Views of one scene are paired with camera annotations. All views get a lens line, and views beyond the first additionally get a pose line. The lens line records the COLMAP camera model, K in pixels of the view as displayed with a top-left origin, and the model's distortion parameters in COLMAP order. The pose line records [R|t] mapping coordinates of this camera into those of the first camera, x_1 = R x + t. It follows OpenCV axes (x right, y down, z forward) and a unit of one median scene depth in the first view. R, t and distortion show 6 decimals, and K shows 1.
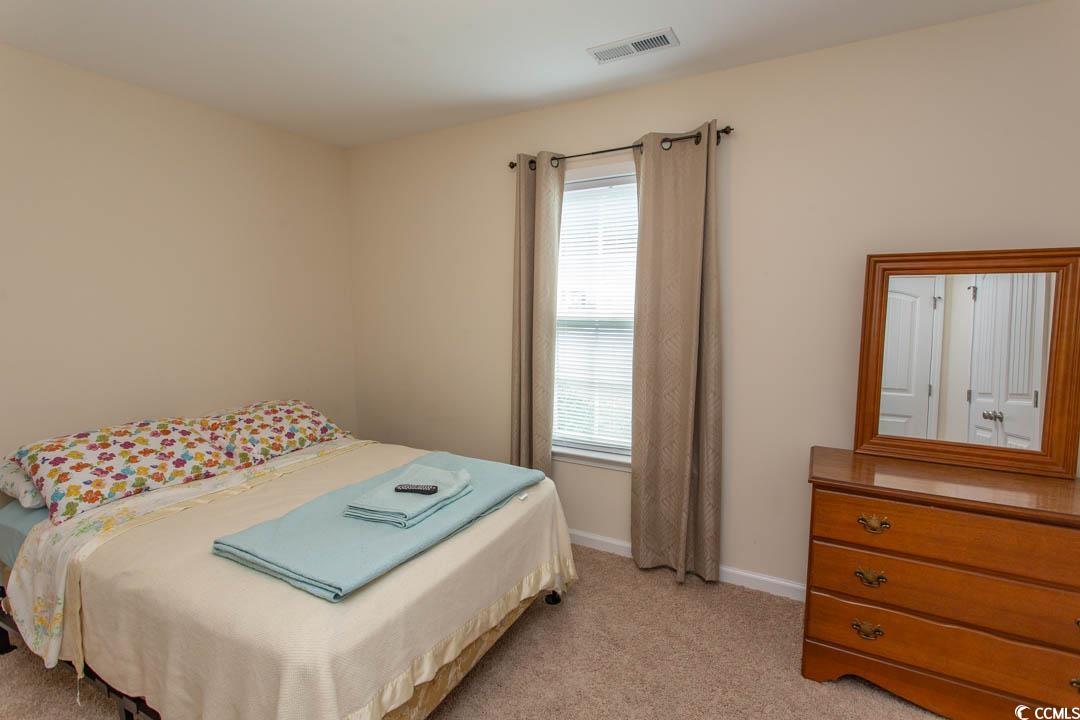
lens RADIAL K [[502.7, 0, 540.0], [0, 502.7, 360.0], [0, 0, 1]] dist [-0.002137, -0.000046]
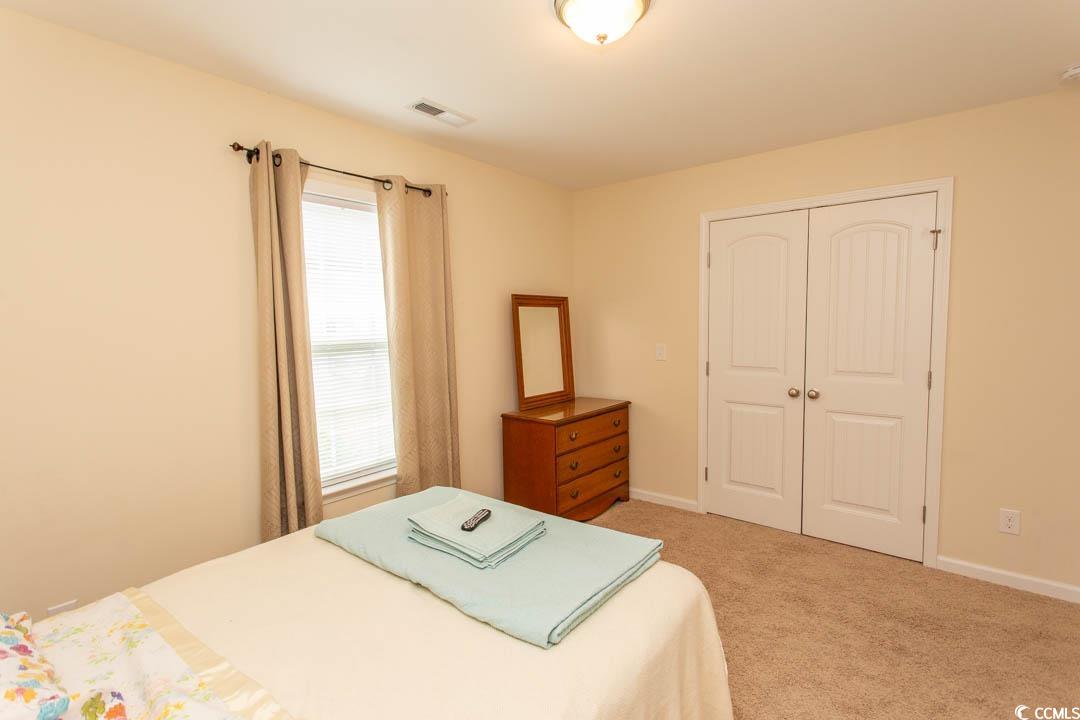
lens RADIAL K [[511.5, 0, 534.8], [0, 511.5, 356.9], [0, 0, 1]] dist [0.002129, 0.000782]
pose [[0.188148, -0.074788, 0.979289, -0.857780], [0.122565, 0.991090, 0.052142, -0.065048], [-0.974463, 0.110216, 0.195638, 0.503600]]
